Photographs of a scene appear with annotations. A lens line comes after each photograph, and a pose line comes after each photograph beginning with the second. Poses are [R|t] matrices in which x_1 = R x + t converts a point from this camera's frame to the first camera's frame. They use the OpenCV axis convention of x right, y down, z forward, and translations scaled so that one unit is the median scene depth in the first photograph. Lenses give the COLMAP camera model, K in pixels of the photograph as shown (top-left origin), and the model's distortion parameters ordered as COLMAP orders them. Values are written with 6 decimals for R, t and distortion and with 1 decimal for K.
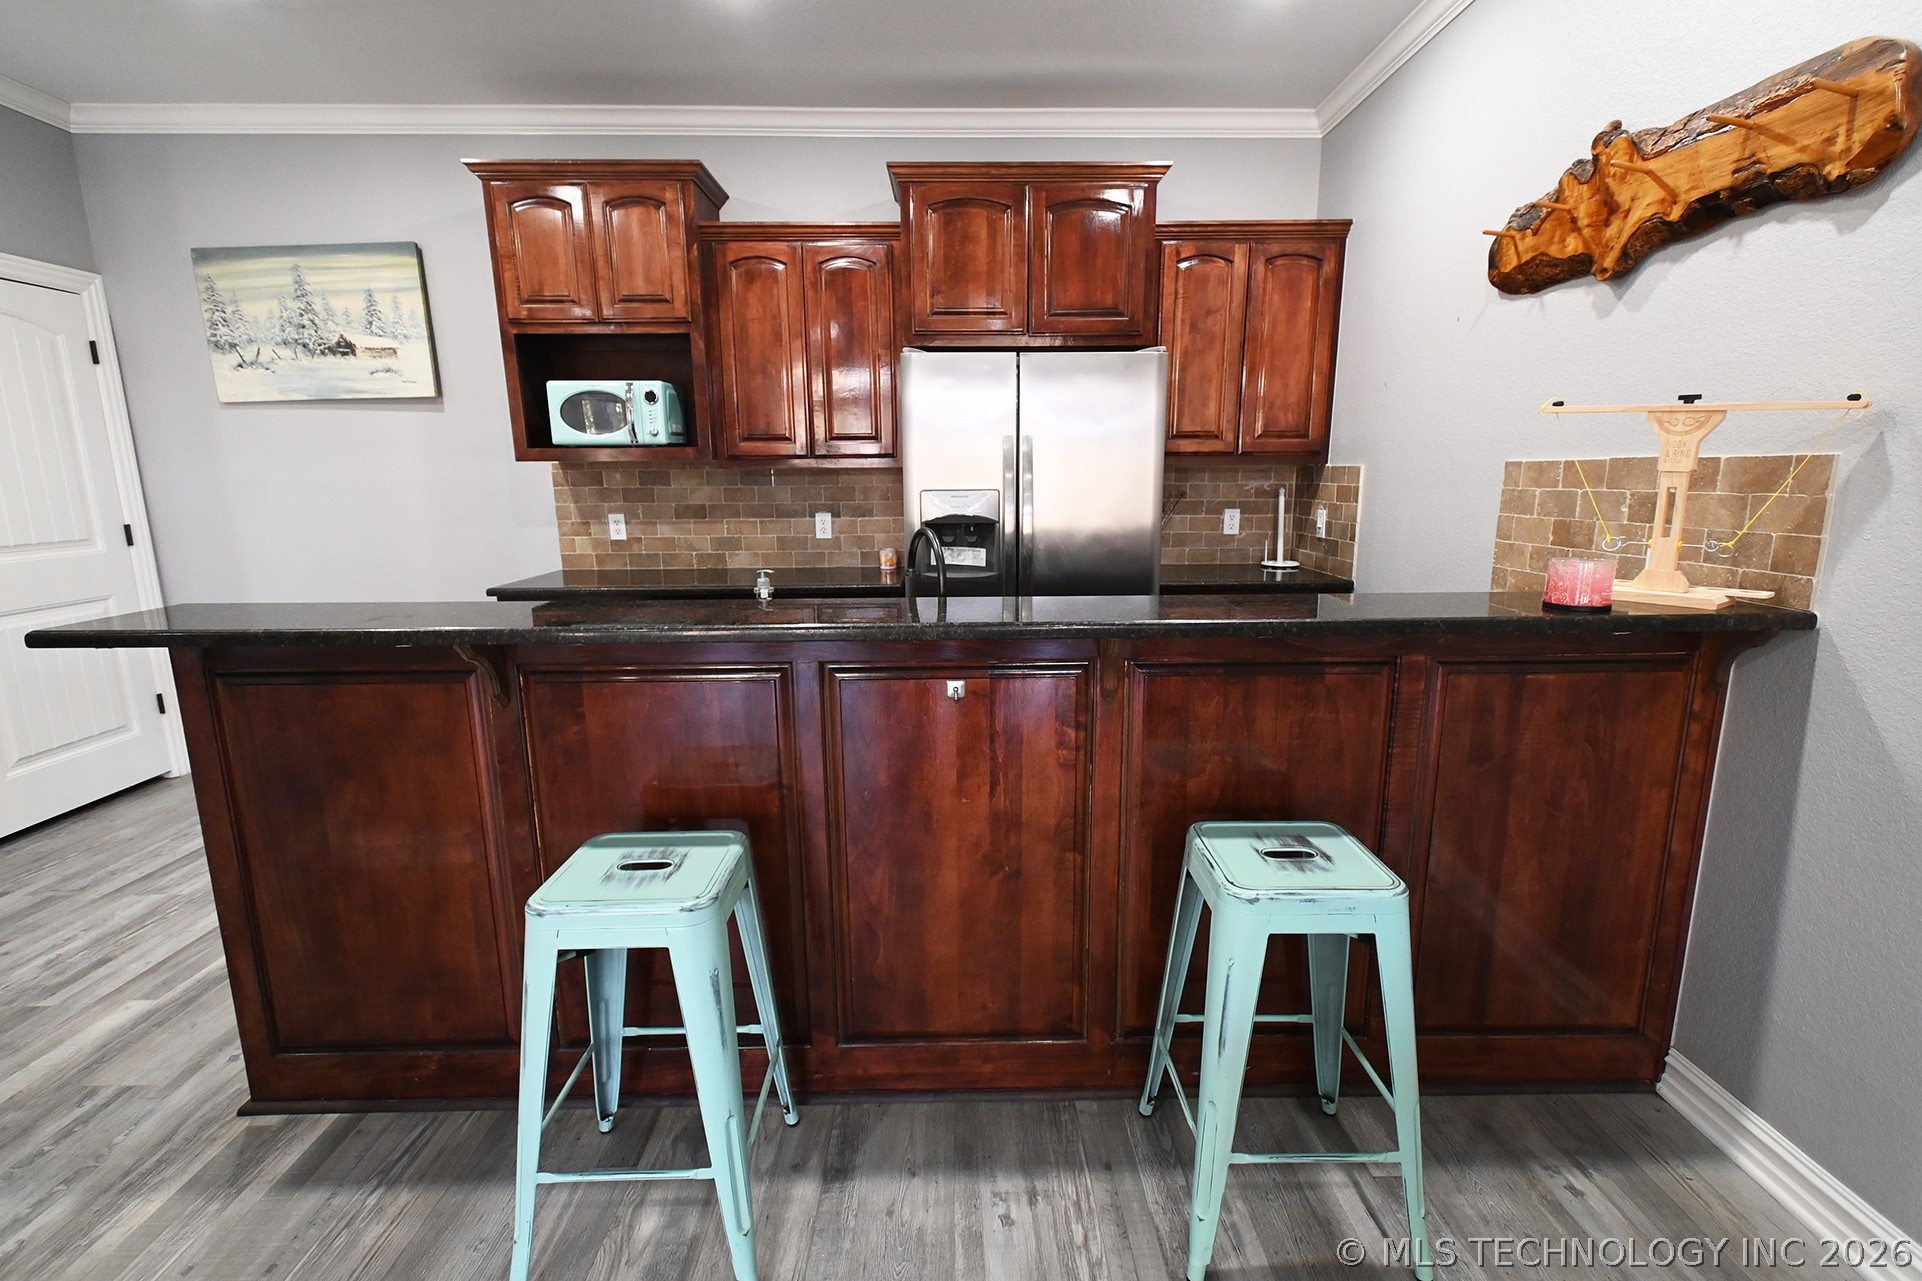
lens RADIAL K [[852.5, 0, 969.5], [0, 852.5, 635.5], [0, 0, 1]] dist [0.012675, -0.005492]
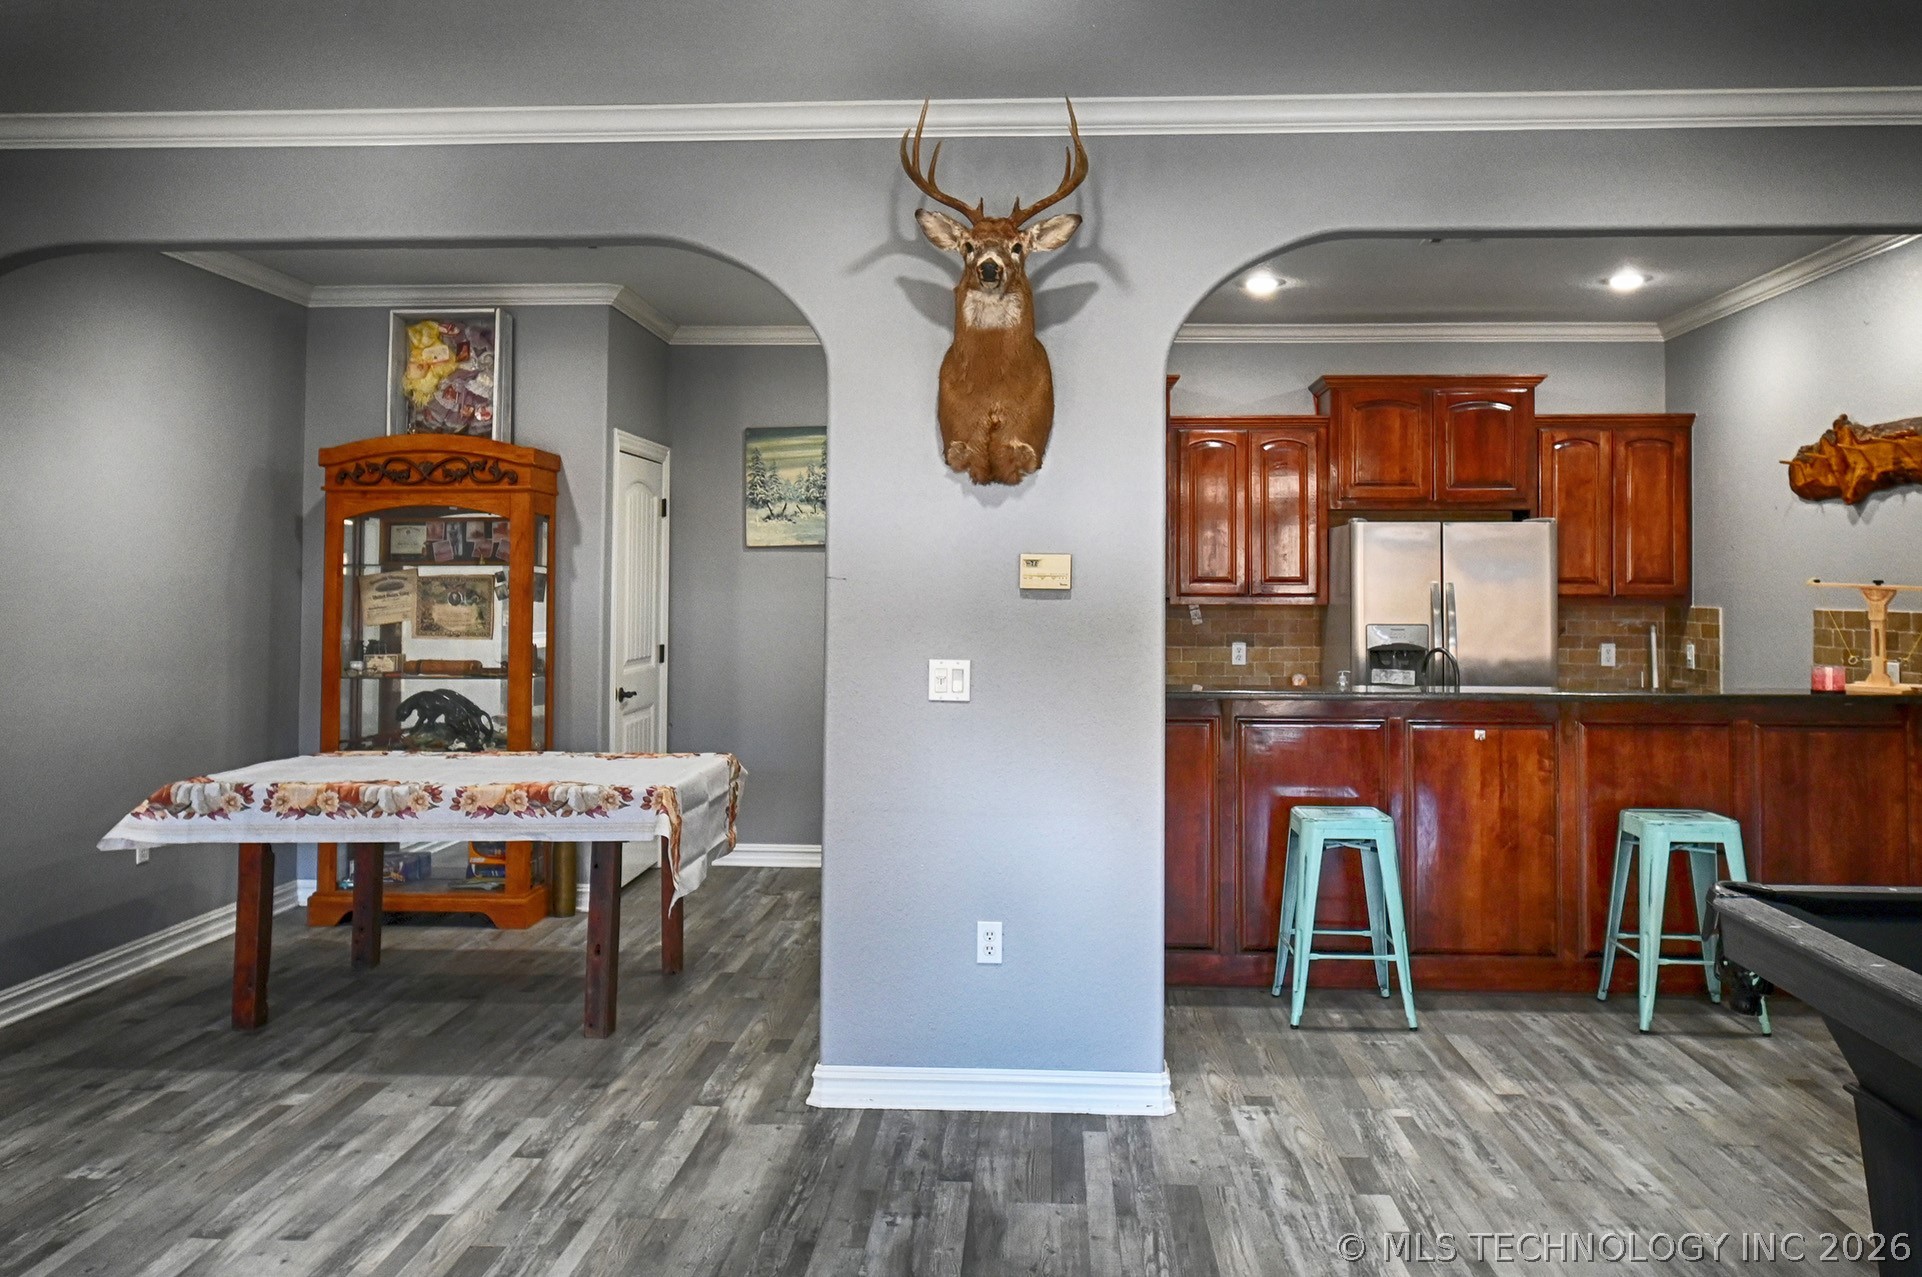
lens RADIAL K [[1484.8, 0, 973.6], [0, 1484.8, 546.7], [0, 0, 1]] dist [0.000831, -0.002825]
pose [[0.997226, 0.007843, -0.074025, -0.600115], [-0.023668, 0.976235, -0.215416, 0.264345], [0.070577, 0.216571, 0.973713, -1.554183]]
